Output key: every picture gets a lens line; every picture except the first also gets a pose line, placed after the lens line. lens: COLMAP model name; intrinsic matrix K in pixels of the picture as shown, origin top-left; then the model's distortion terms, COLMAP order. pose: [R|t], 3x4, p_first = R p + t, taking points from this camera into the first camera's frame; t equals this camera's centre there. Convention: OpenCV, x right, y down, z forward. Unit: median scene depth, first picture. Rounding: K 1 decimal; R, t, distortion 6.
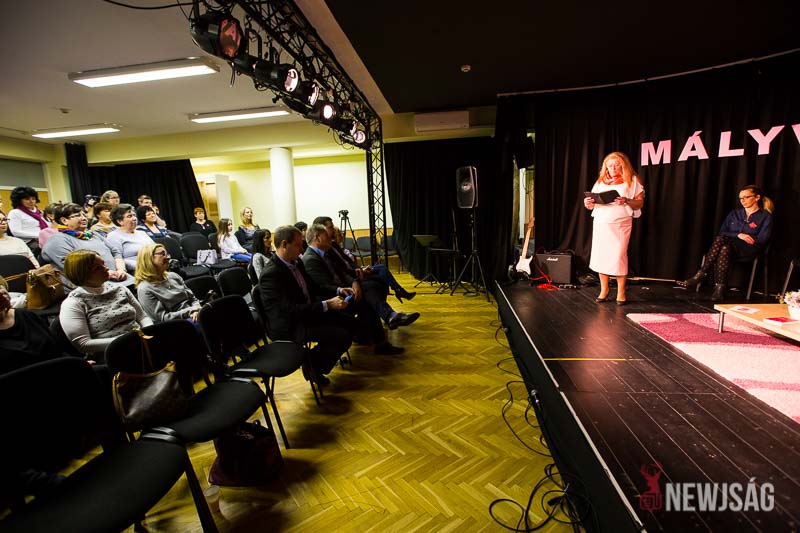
lens RADIAL K [[365.0, 0, 399.6], [0, 365.0, 269.0], [0, 0, 1]] dist [-0.009675, 0.002296]
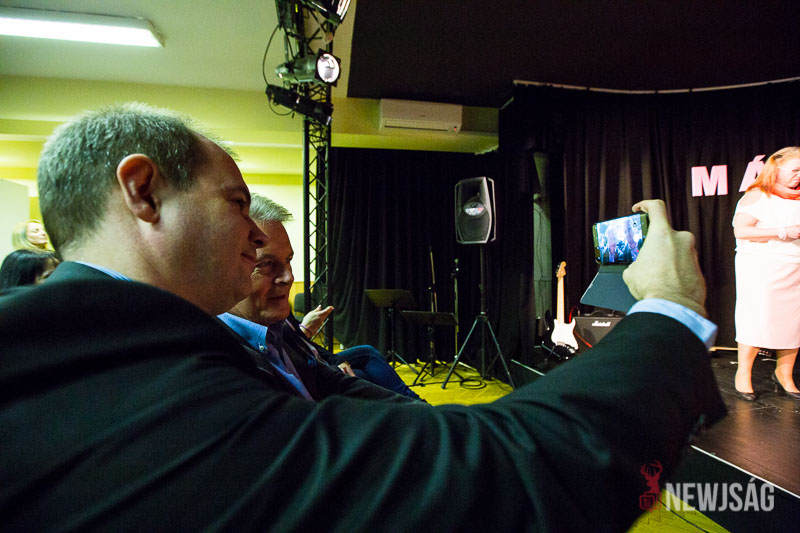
lens RADIAL K [[365.0, 0, 402.3], [0, 365.0, 268.9], [0, 0, 1]] dist [-0.009675, 0.002296]
pose [[0.942833, 0.028299, 0.332063, -0.139767], [0.031273, 0.984479, -0.172693, -0.021866], [-0.331796, 0.173205, 0.927314, 0.485516]]
